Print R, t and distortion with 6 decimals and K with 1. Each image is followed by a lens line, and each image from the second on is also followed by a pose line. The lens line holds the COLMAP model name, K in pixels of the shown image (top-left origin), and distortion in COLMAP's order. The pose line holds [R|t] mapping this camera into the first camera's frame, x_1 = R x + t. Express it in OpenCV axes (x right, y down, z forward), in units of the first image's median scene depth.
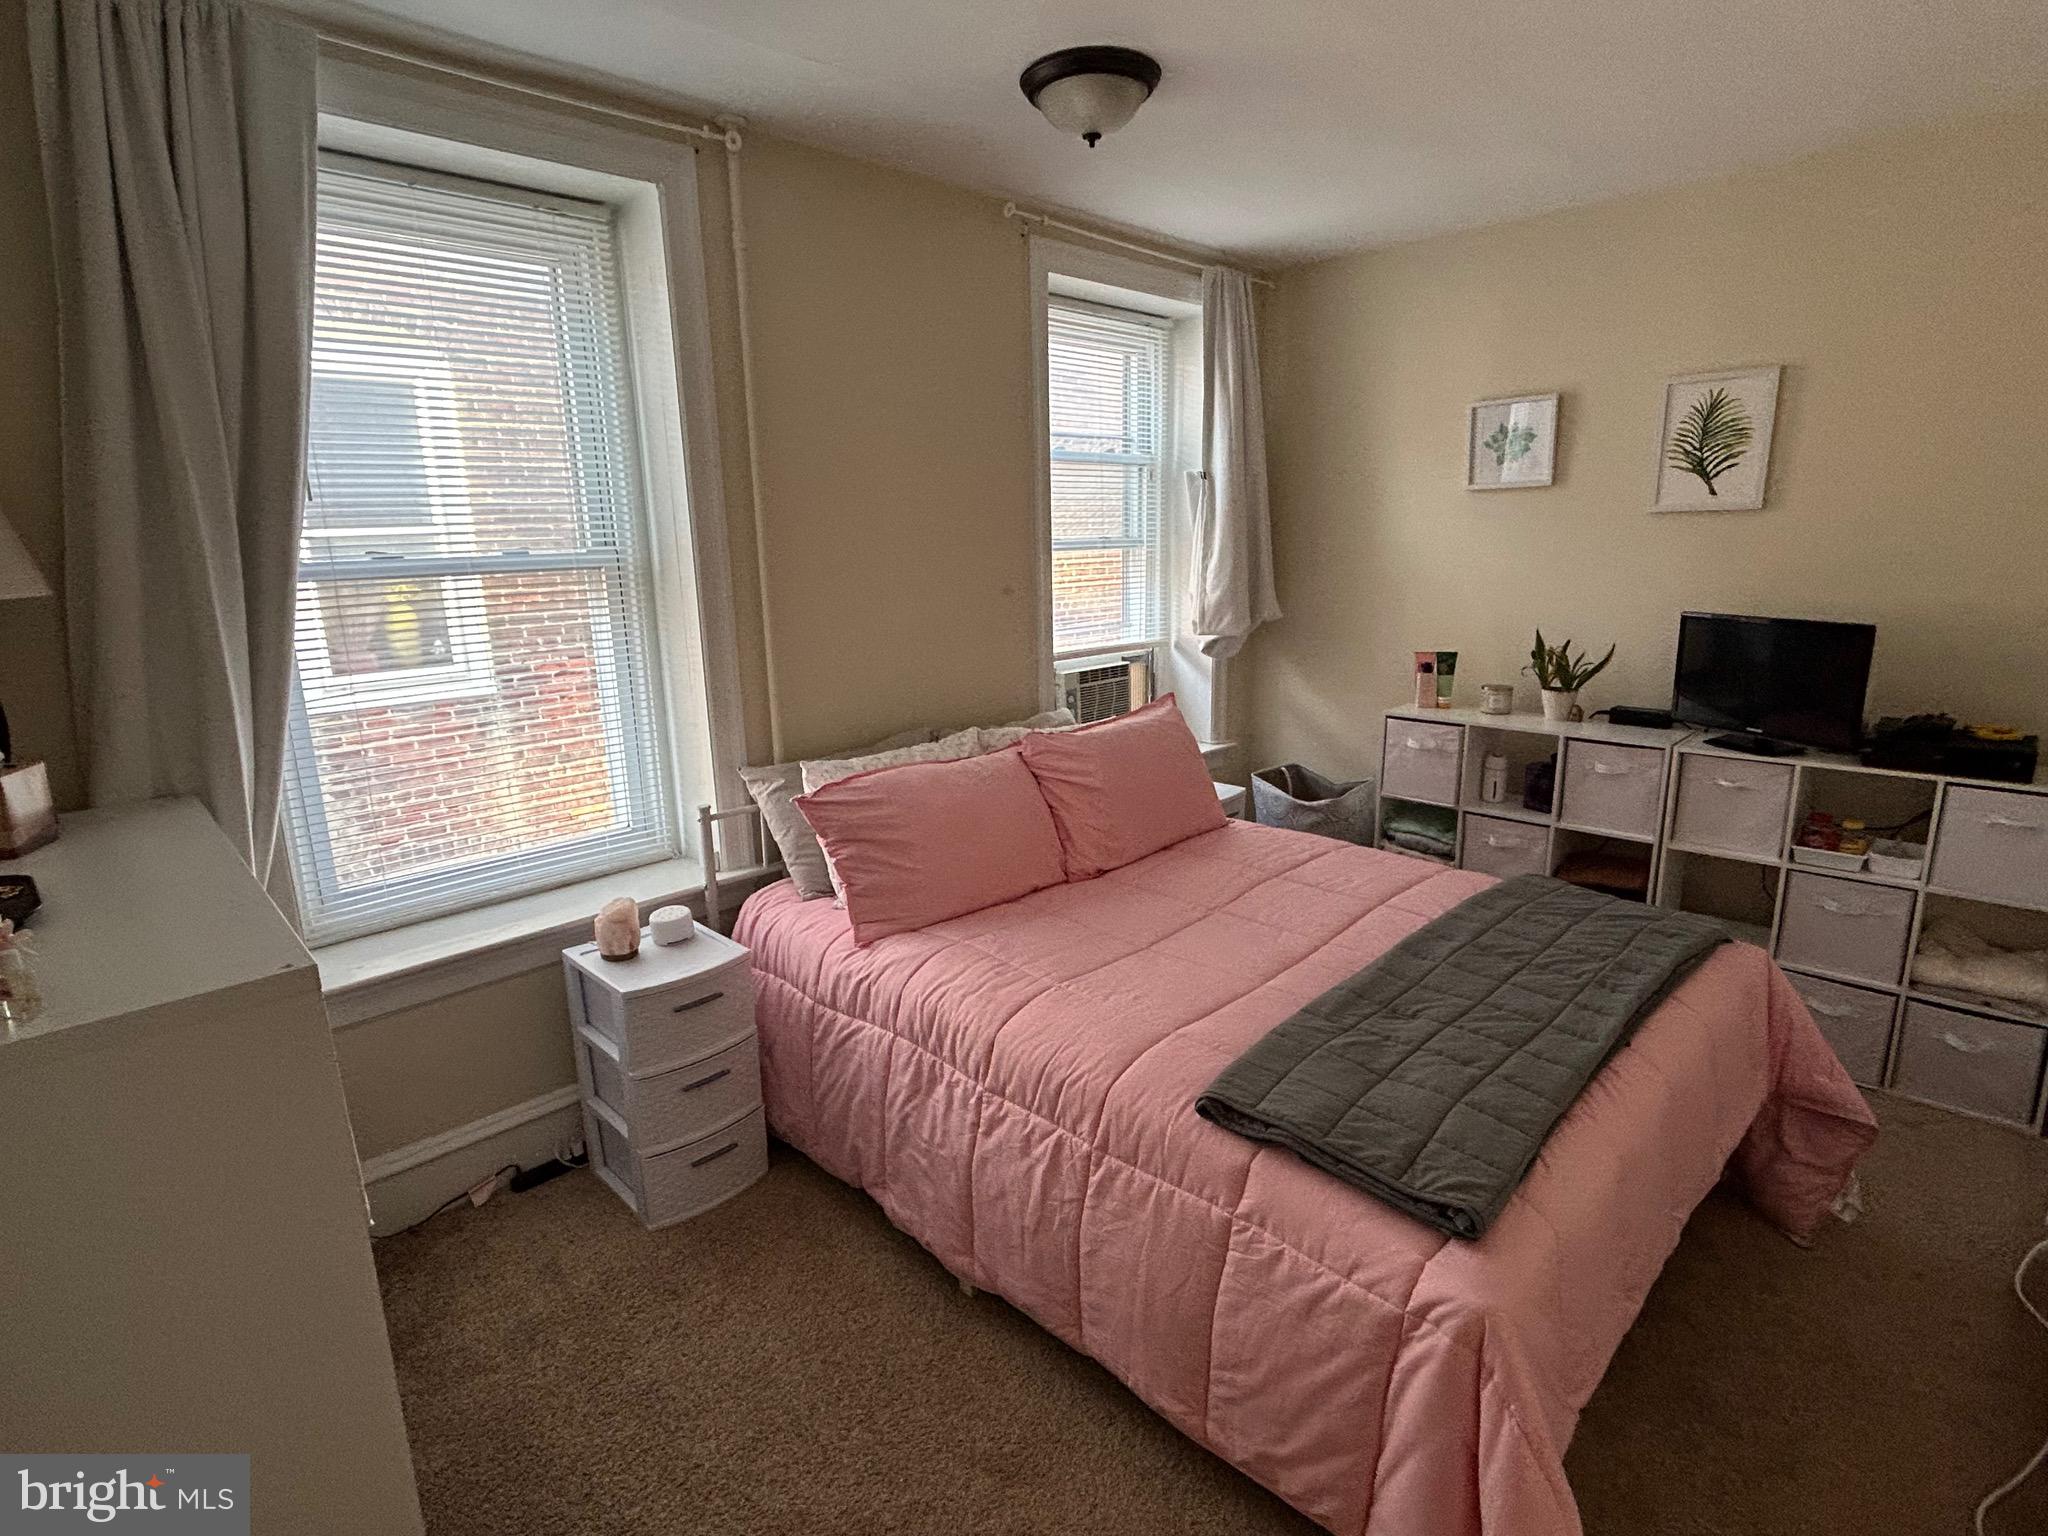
lens RADIAL K [[1021.0, 0, 1019.3], [0, 1021.0, 769.6], [0, 0, 1]] dist [-0.003309, -0.000687]
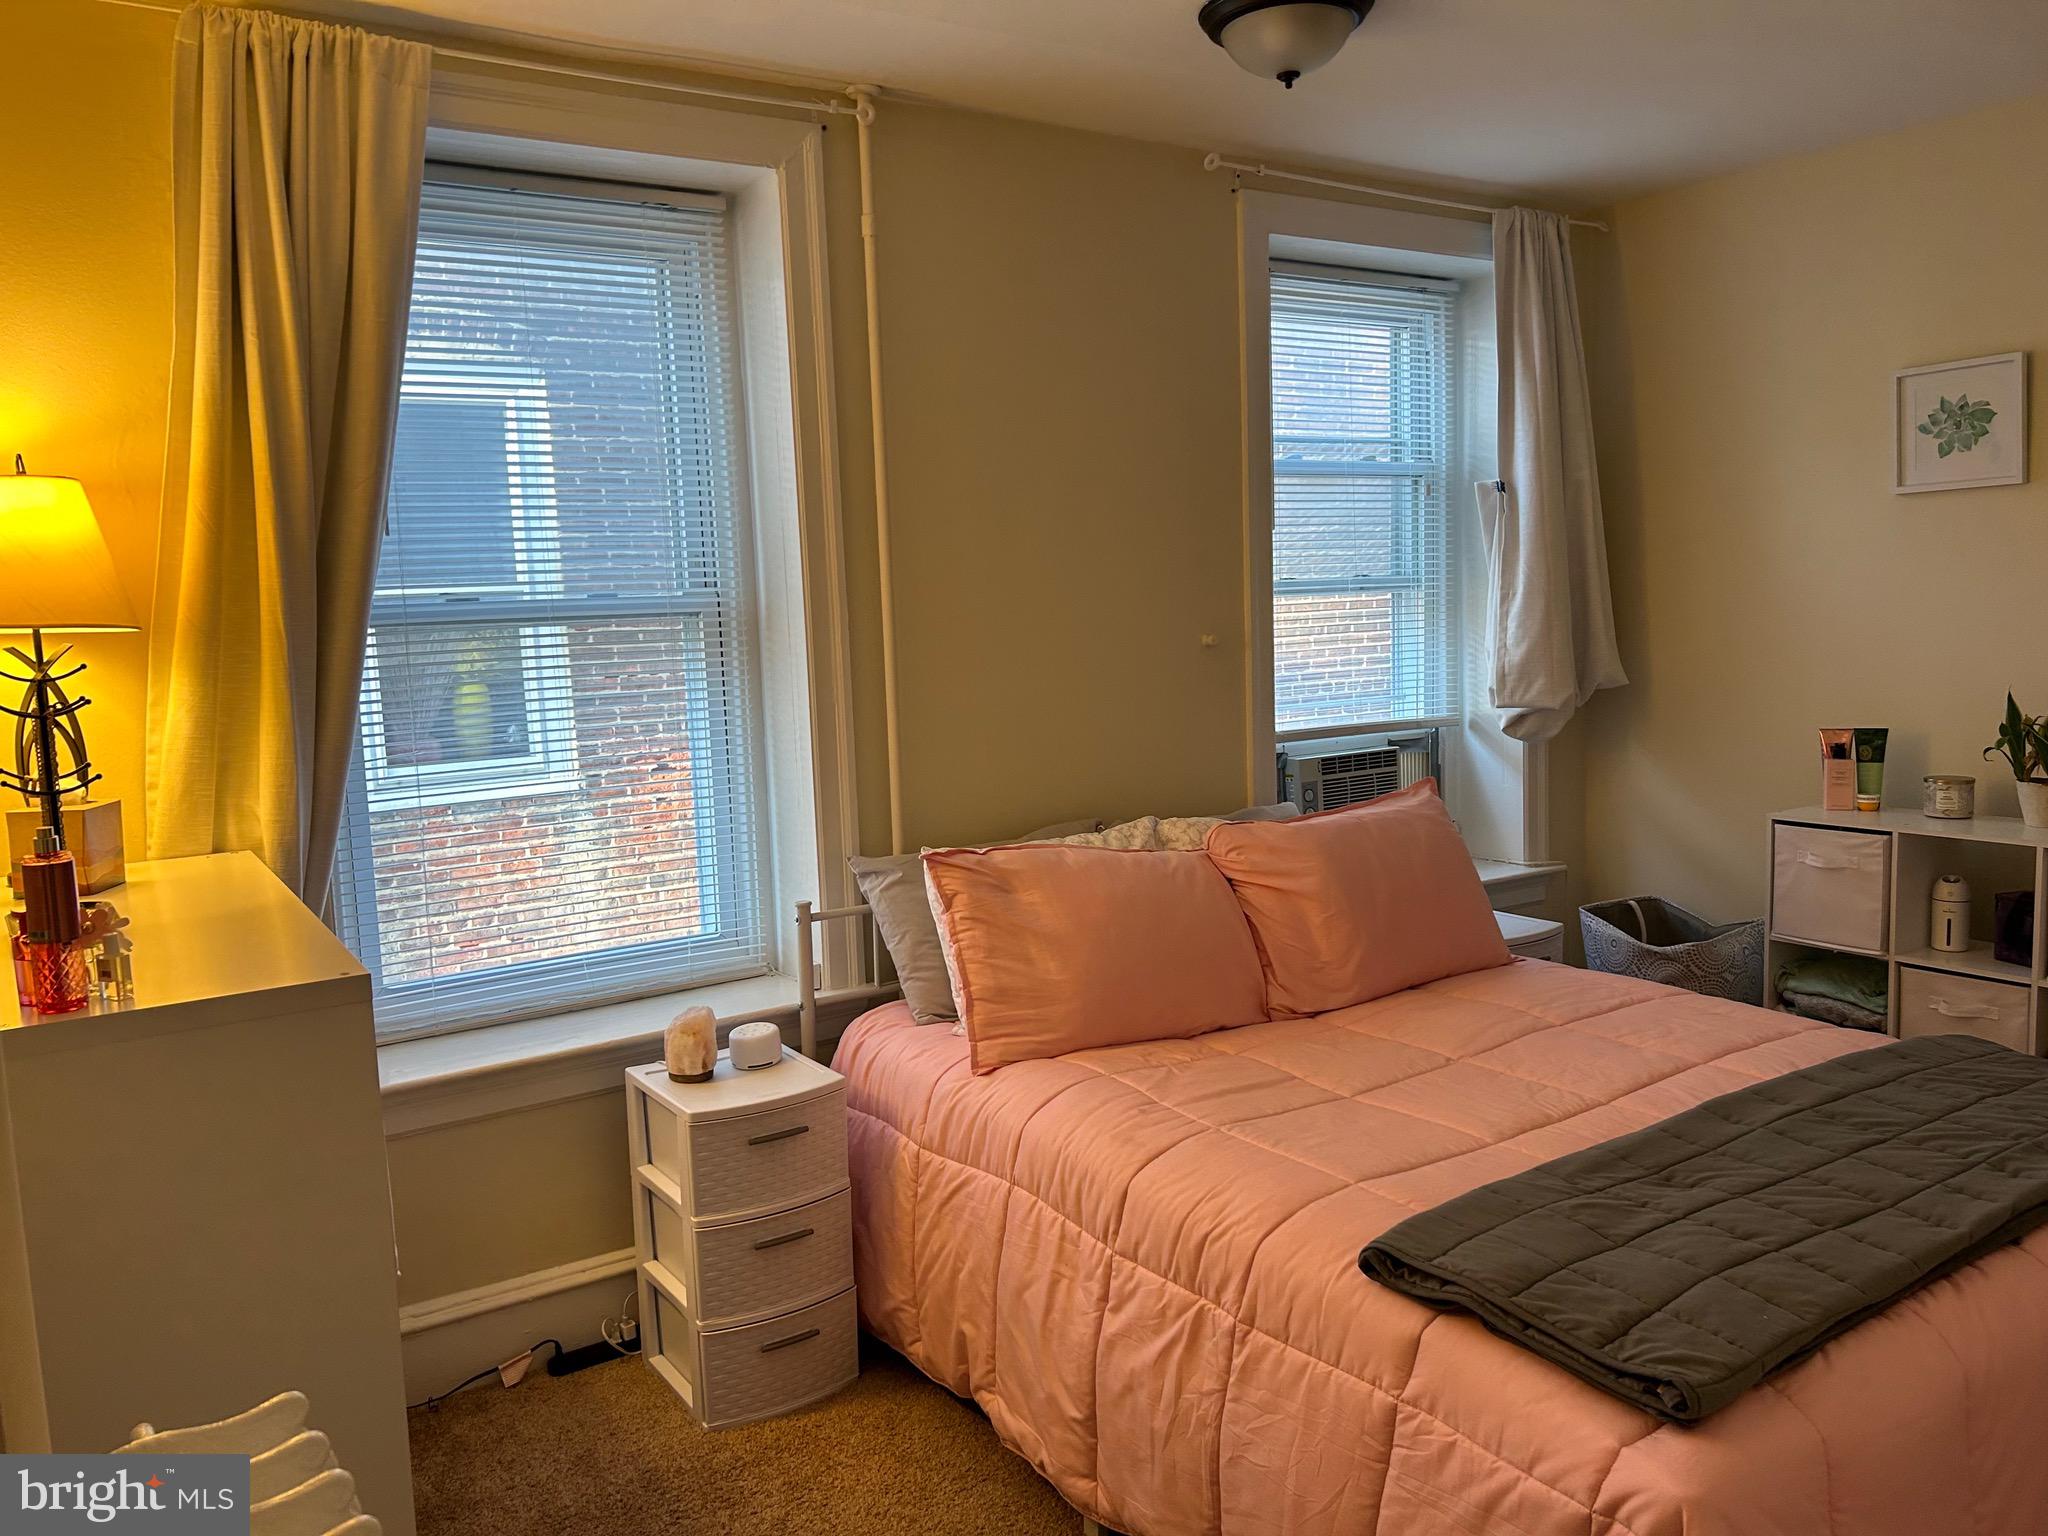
lens RADIAL K [[1515.1, 0, 1004.8], [0, 1515.1, 771.0], [0, 0, 1]] dist [0.044730, -0.047536]
pose [[0.979463, 0.008307, -0.201454, 0.095244], [-0.030659, 0.993668, -0.108088, 0.063110], [0.199280, 0.112045, 0.973516, -0.157026]]
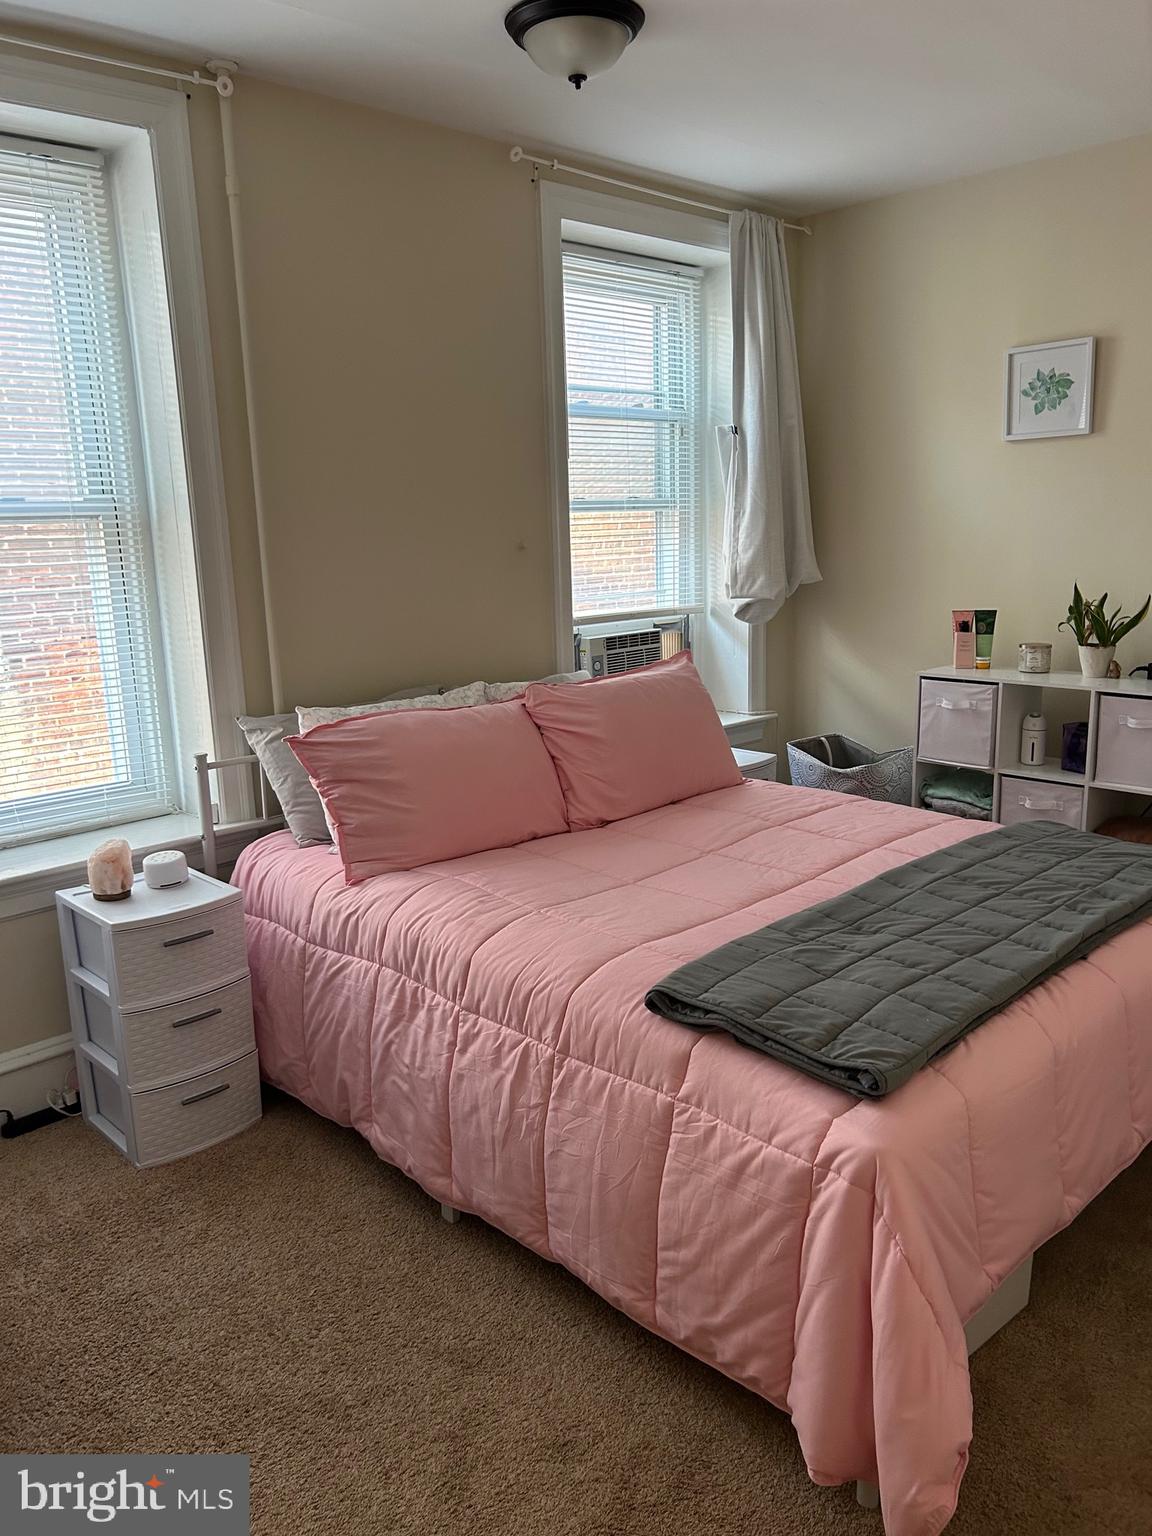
lens RADIAL K [[1136.3, 0, 576.0], [0, 1136.3, 768.0], [0, 0, 1]] dist [0.044730, -0.047536]
pose [[0.999853, -0.003064, -0.016844, 0.083616], [0.002829, 0.999898, -0.013978, 0.072854], [0.016885, 0.013928, 0.999760, -0.117961]]
